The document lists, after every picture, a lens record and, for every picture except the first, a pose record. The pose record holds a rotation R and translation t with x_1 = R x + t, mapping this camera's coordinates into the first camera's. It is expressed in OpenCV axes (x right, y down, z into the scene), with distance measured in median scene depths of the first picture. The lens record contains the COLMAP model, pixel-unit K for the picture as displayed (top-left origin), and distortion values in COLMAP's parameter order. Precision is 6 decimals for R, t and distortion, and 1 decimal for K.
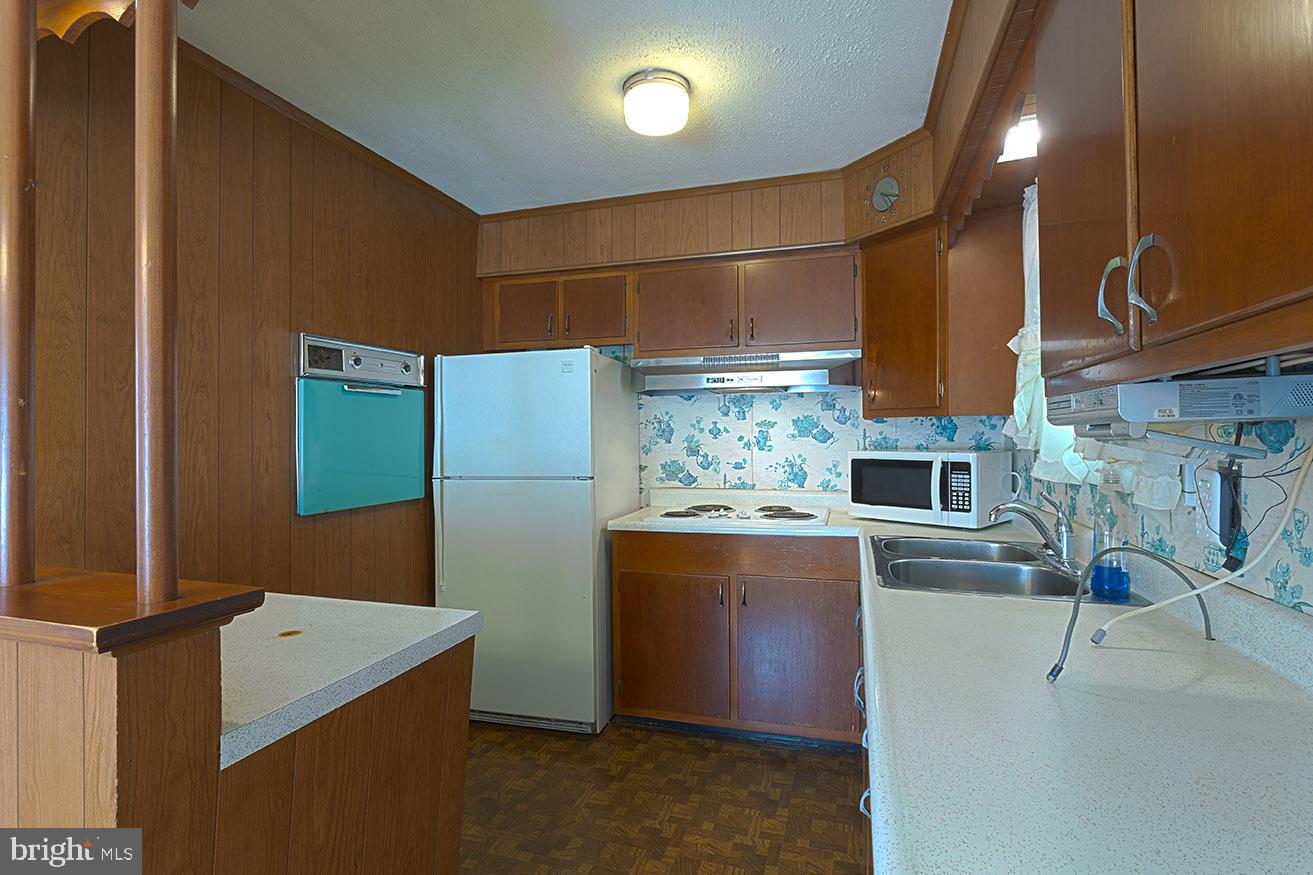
lens RADIAL K [[645.8, 0, 652.5], [0, 645.8, 433.3], [0, 0, 1]] dist [-0.002759, 0.000292]
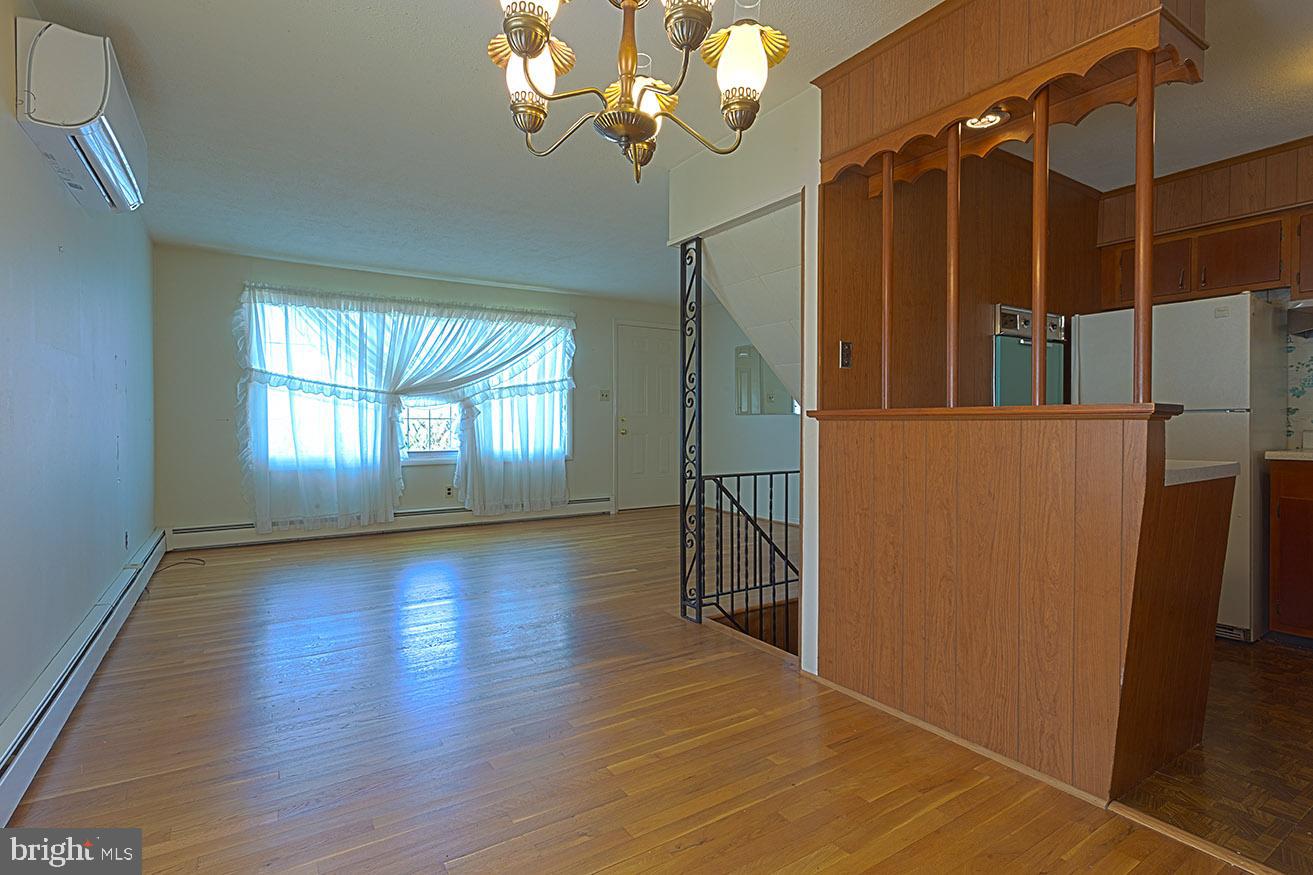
lens RADIAL K [[645.6, 0, 662.9], [0, 645.6, 432.1], [0, 0, 1]] dist [-0.000985, 0.000449]
pose [[0.773467, 0.013263, -0.633698, -0.159215], [-0.000430, 0.999792, 0.020401, 0.078422], [0.633837, -0.015507, 0.773311, -0.461571]]
